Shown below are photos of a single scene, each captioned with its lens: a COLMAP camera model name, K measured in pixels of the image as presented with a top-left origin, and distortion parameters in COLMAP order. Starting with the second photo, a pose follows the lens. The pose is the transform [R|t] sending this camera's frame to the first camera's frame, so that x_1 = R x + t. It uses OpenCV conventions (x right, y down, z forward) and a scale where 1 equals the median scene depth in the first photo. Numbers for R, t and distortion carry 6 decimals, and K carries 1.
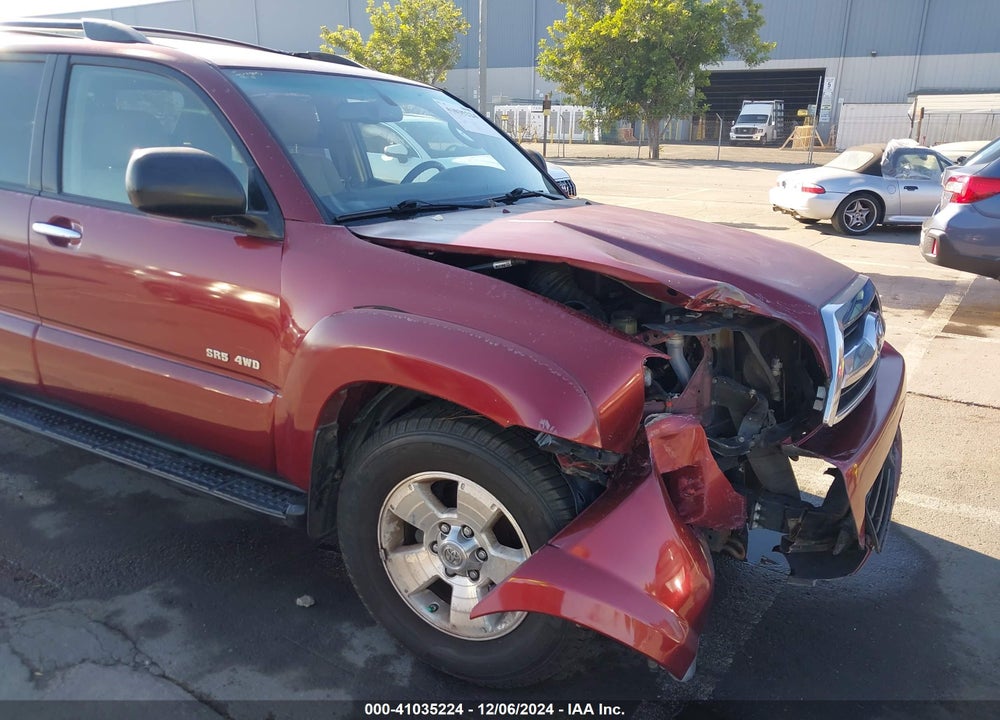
lens RADIAL K [[786.4, 0, 503.0], [0, 786.4, 361.7], [0, 0, 1]] dist [0.021223, -0.023114]
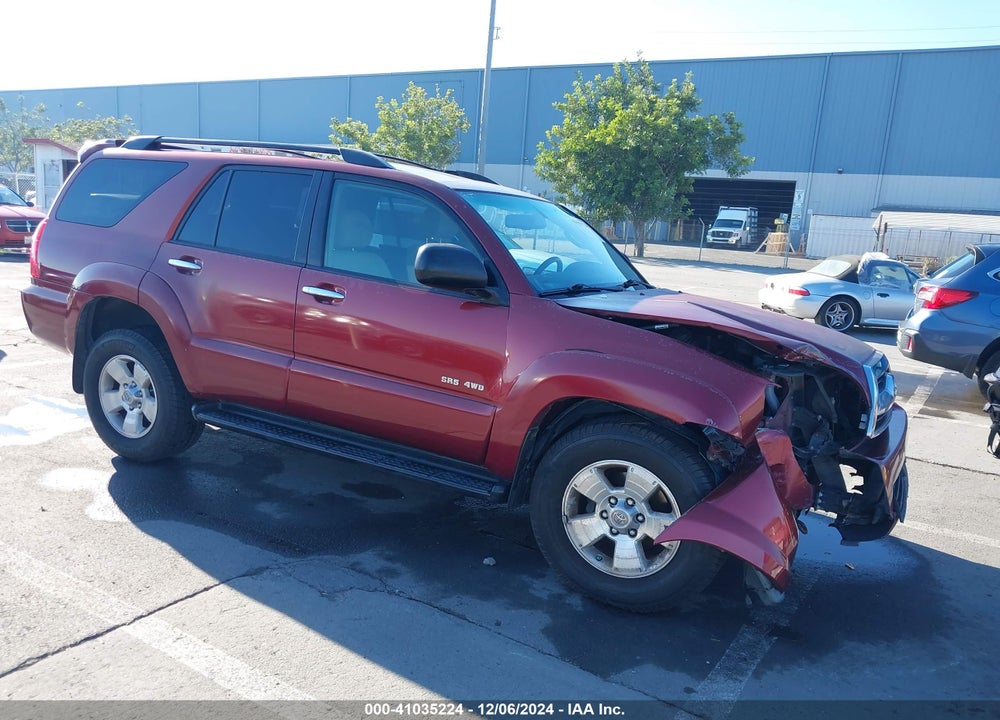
lens RADIAL K [[786.4, 0, 502.4], [0, 786.4, 365.5], [0, 0, 1]] dist [0.021223, -0.023114]
pose [[0.998224, 0.047764, 0.035613, -0.282382], [-0.043828, 0.993599, -0.104117, 0.098123], [-0.040358, 0.102372, 0.993927, -0.405870]]
